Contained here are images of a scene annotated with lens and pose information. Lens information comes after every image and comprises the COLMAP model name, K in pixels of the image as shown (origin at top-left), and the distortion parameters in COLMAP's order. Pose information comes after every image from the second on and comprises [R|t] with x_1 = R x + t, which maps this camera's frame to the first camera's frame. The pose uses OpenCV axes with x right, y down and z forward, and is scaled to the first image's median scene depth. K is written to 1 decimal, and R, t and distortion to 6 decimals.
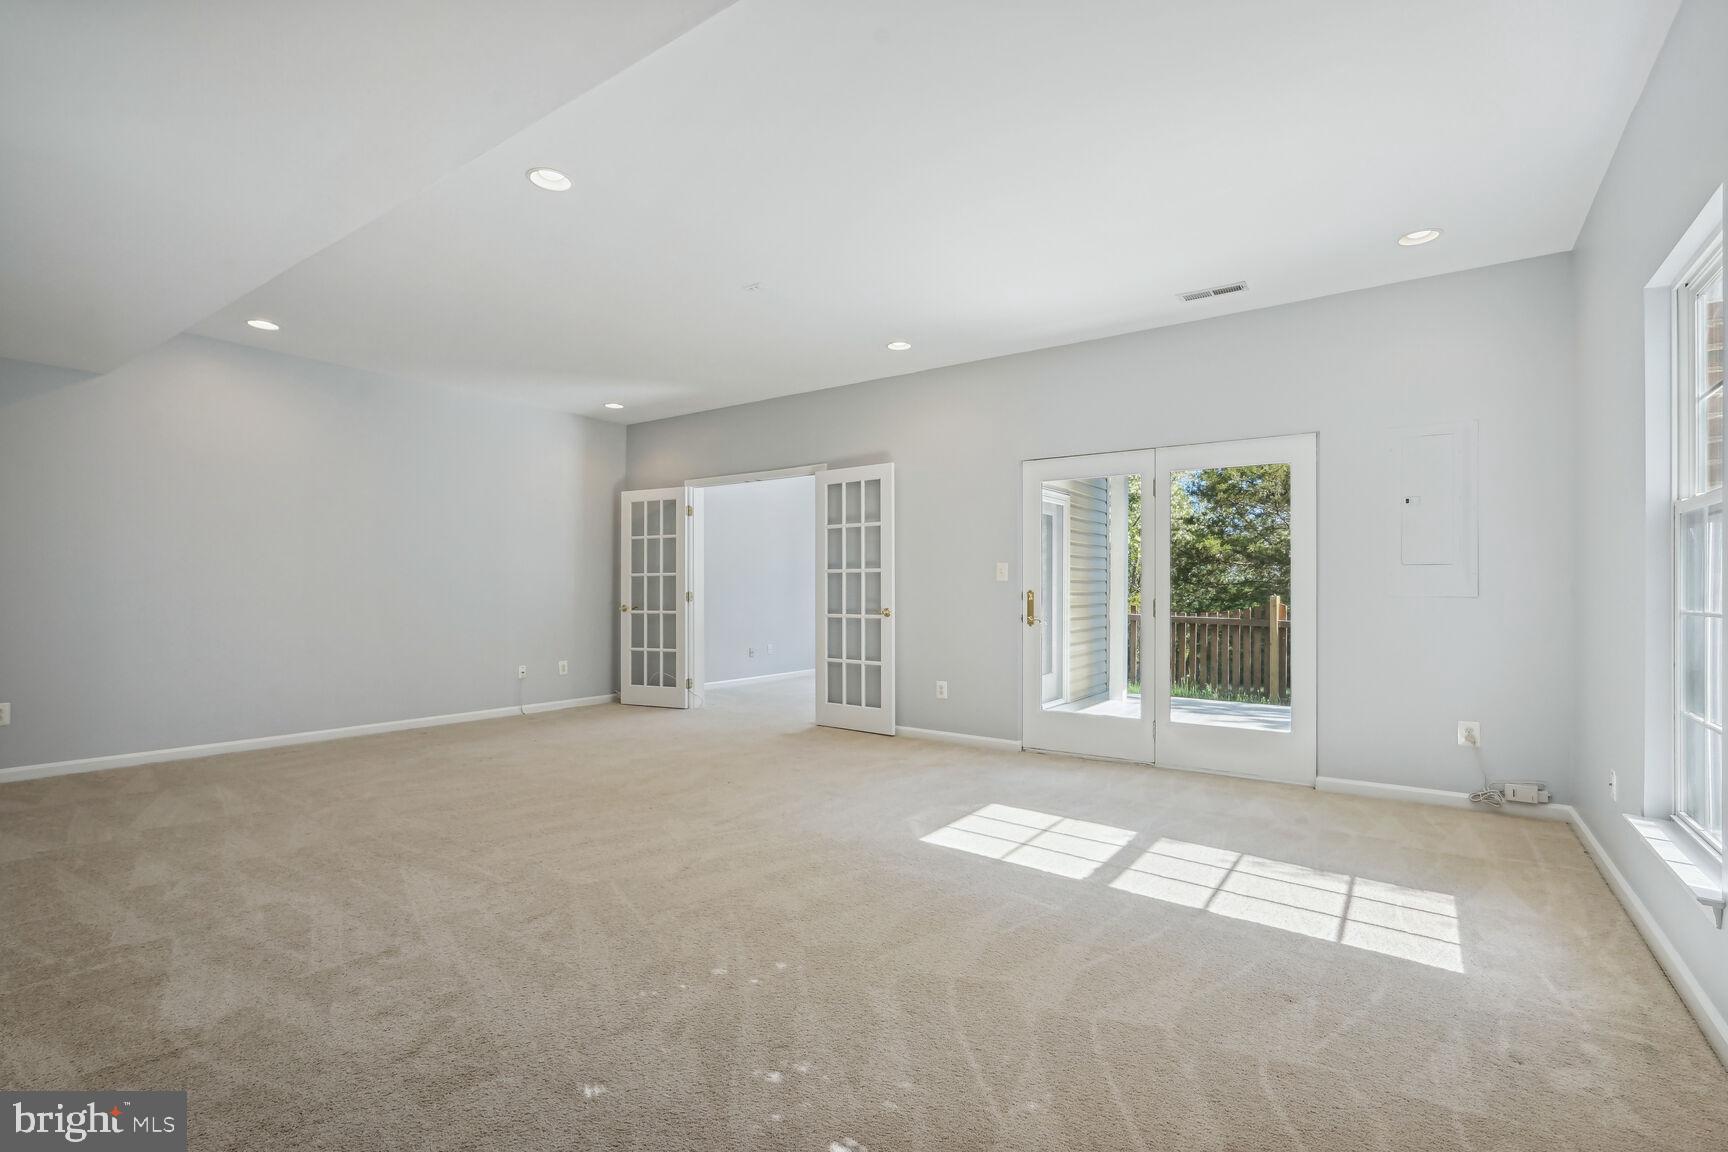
lens RADIAL K [[783.4, 0, 864.0], [0, 783.4, 576.0], [0, 0, 1]] dist [0.000524, 0.000072]
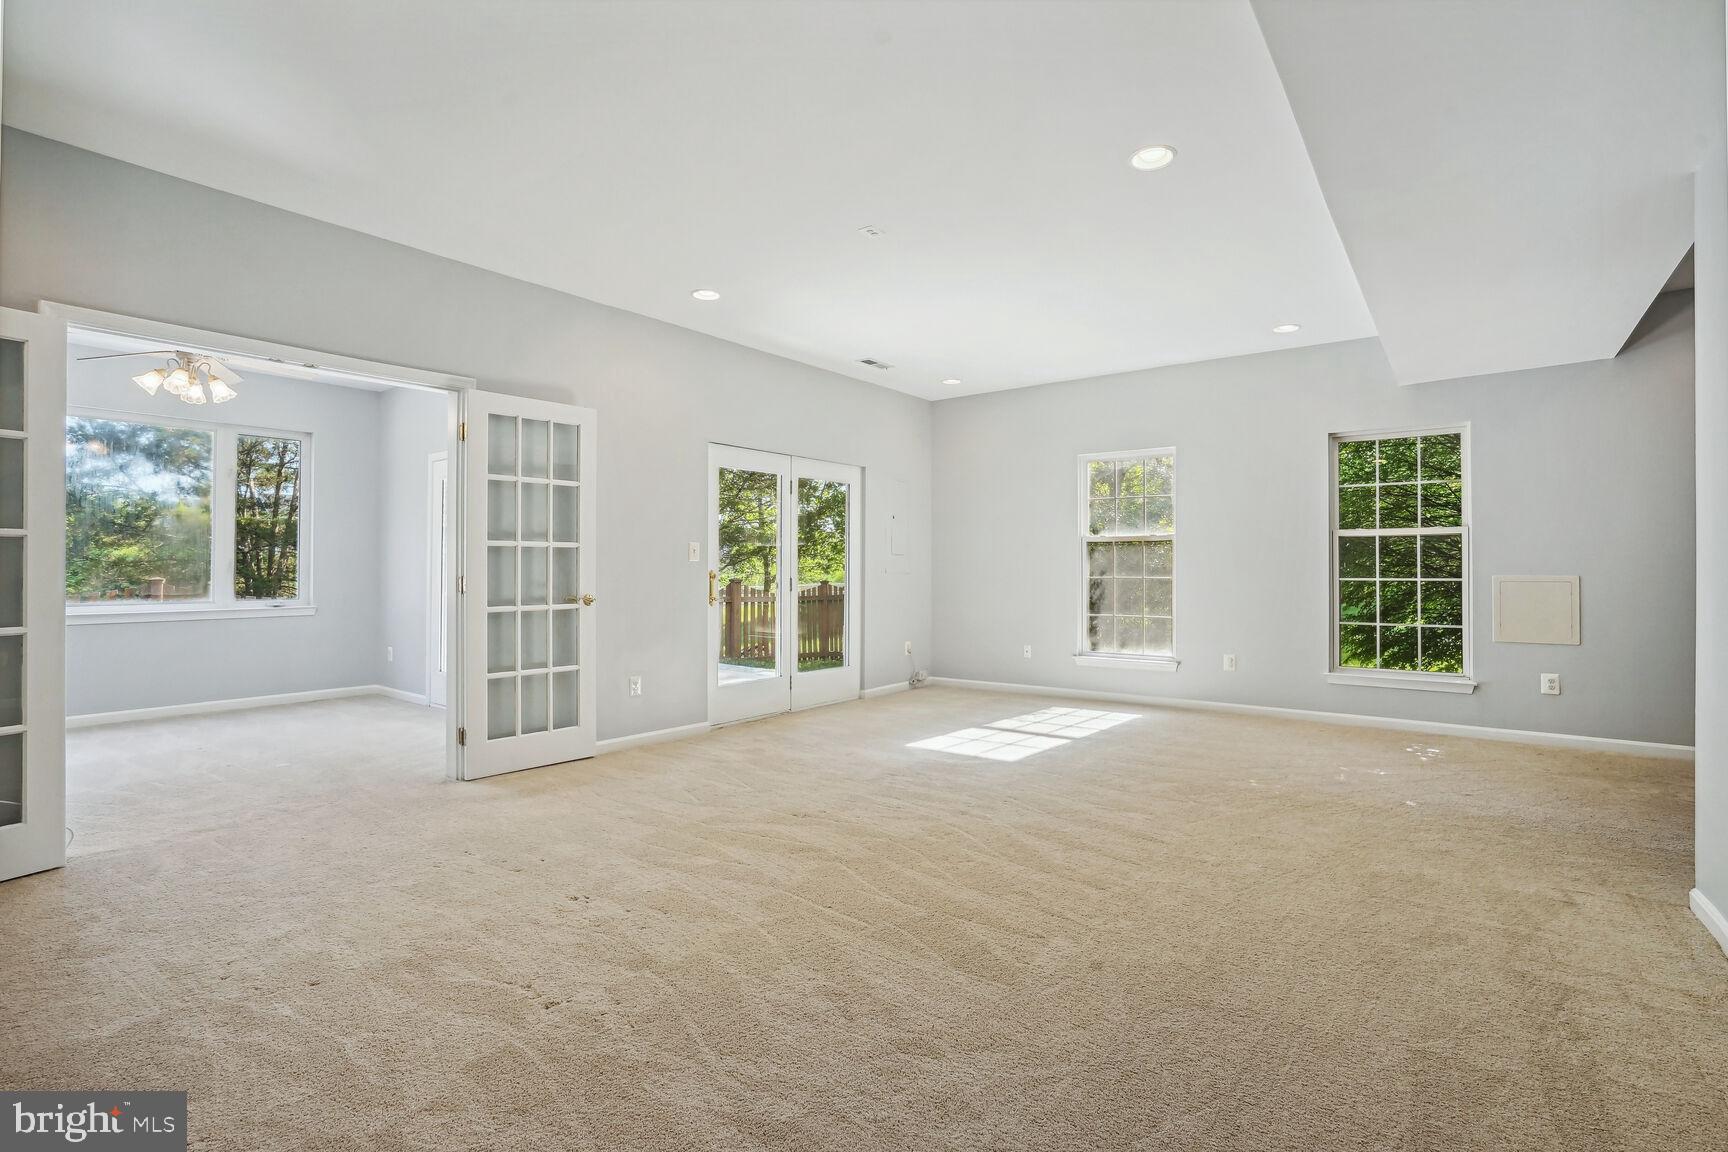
lens RADIAL K [[817.4, 0, 864.0], [0, 817.4, 576.0], [0, 0, 1]] dist [-0.084455, 0.000063]
pose [[0.054307, -0.005159, 0.998511, -0.748231], [0.001182, 0.999986, 0.005103, 0.019597], [-0.998524, 0.000903, 0.054312, 0.682346]]
